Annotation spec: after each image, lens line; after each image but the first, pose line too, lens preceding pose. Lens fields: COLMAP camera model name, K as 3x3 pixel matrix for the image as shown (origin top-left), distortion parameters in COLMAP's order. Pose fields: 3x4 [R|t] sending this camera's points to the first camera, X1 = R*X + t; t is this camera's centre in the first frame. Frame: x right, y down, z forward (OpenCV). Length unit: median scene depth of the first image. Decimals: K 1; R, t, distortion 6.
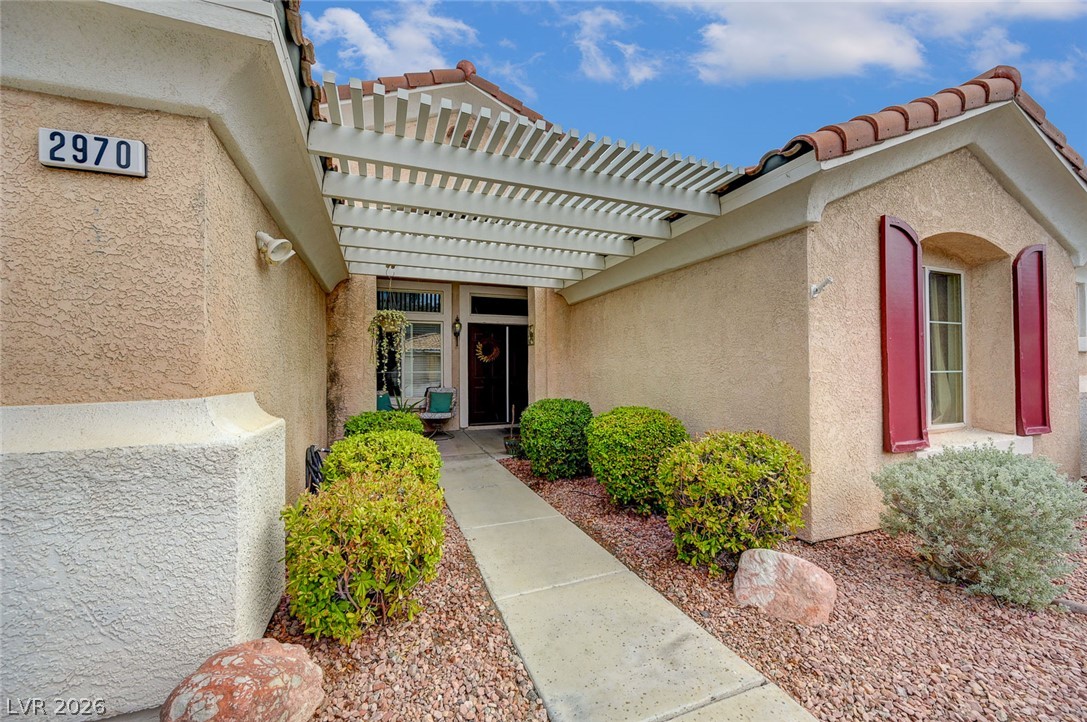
lens RADIAL K [[422.9, 0, 544.2], [0, 422.9, 360.3], [0, 0, 1]] dist [0.002736, 0.000294]
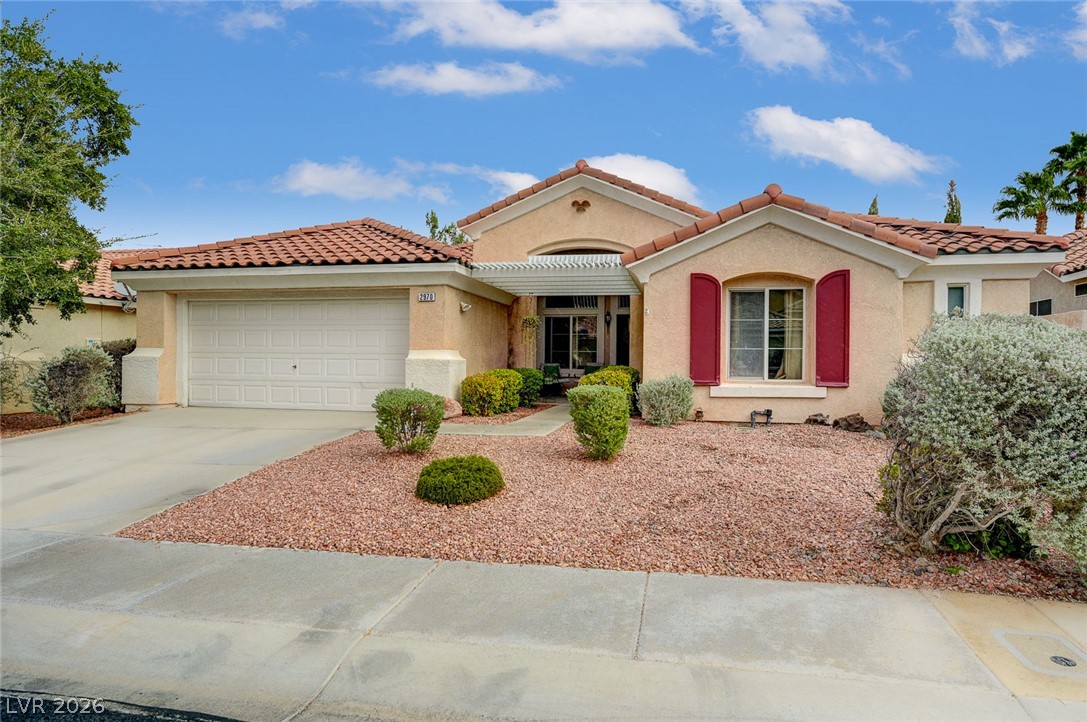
lens RADIAL K [[626.6, 0, 544.1], [0, 626.6, 359.1], [0, 0, 1]] dist [-0.000170, 0.000008]
pose [[0.828028, 0.014931, -0.560487, 1.512594], [-0.003073, 0.999751, 0.022092, 0.015670], [0.560678, -0.016571, 0.827868, -1.555673]]
